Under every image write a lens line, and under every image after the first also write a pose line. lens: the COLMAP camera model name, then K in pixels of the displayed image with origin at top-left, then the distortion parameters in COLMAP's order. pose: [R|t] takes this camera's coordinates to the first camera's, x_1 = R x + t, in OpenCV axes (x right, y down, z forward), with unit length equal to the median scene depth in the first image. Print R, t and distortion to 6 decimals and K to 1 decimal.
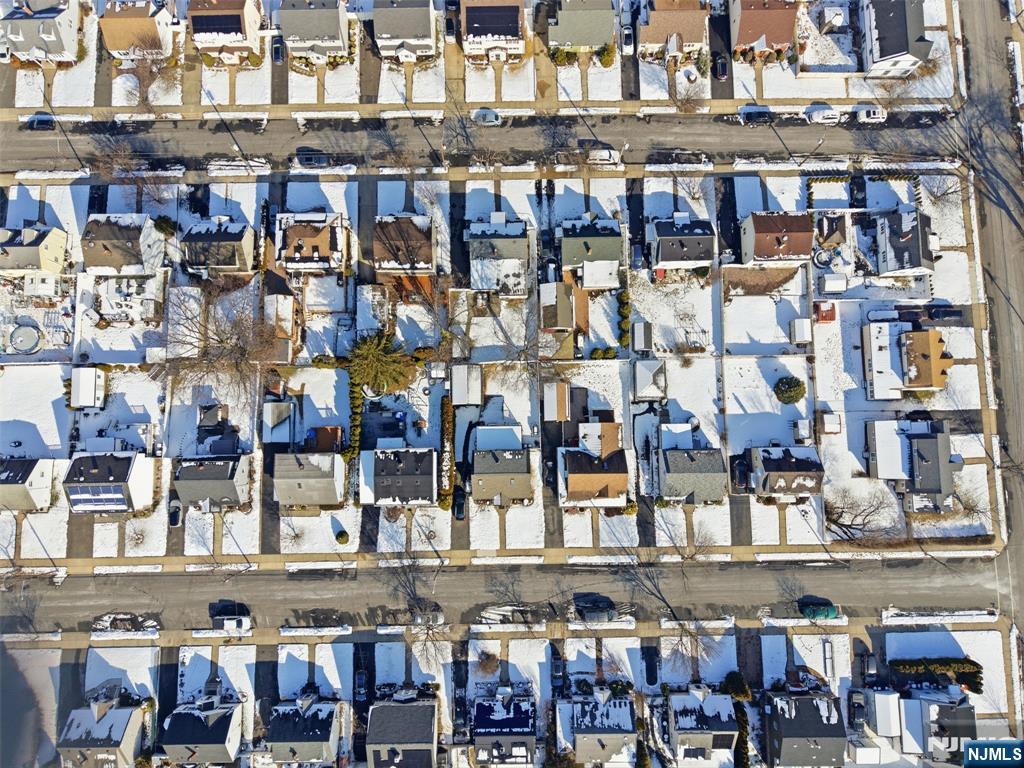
lens RADIAL K [[682.1, 0, 517.5], [0, 682.1, 378.4], [0, 0, 1]] dist [0.010101, -0.018652]
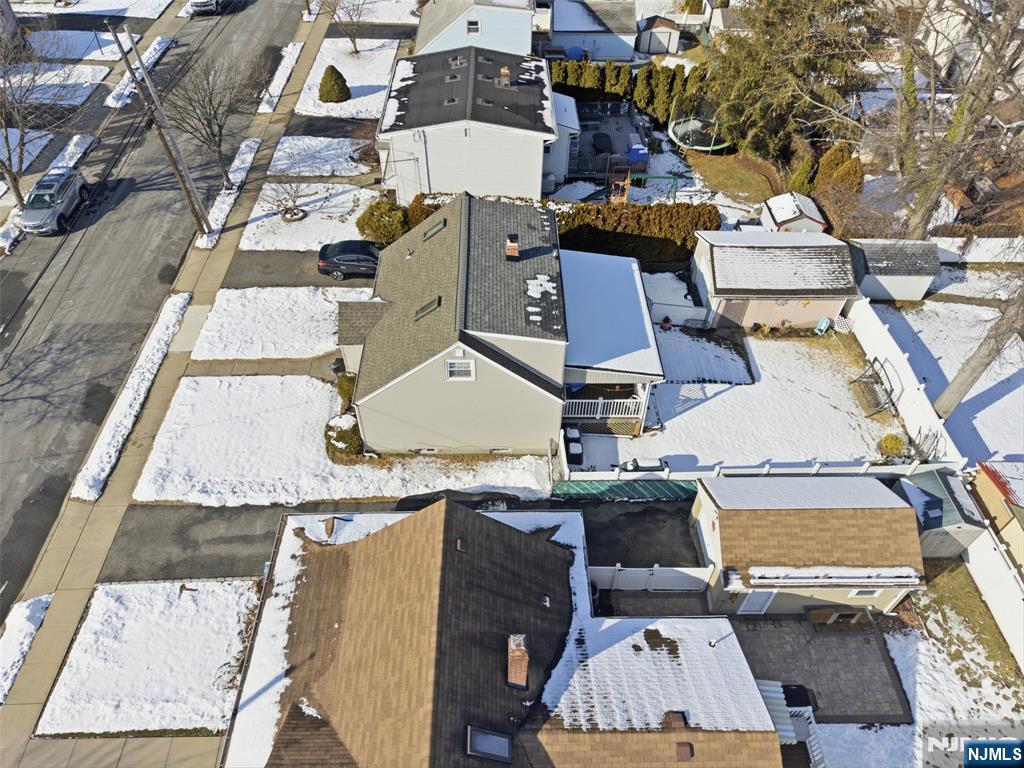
lens RADIAL K [[682.1, 0, 512.9], [0, 682.1, 386.1], [0, 0, 1]] dist [0.010101, -0.018652]
pose [[0.000637, 0.731819, -0.681498, 0.165017], [-0.995956, 0.061690, 0.065314, 0.105573], [0.089840, 0.678701, 0.728899, 0.819542]]
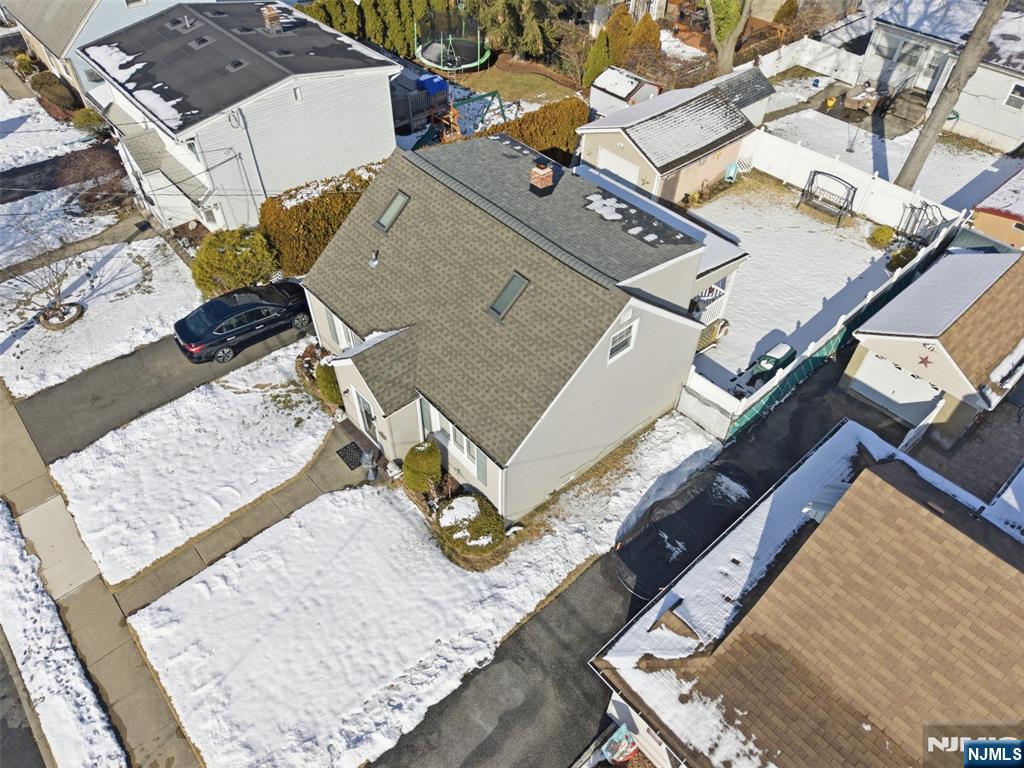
lens RADIAL K [[682.1, 0, 513.5], [0, 682.1, 388.7], [0, 0, 1]] dist [0.010101, -0.018652]
pose [[0.649239, 0.562336, -0.512120, 0.084094], [-0.758060, 0.533229, -0.375514, 0.215164], [0.061913, 0.632016, 0.772478, 0.858588]]
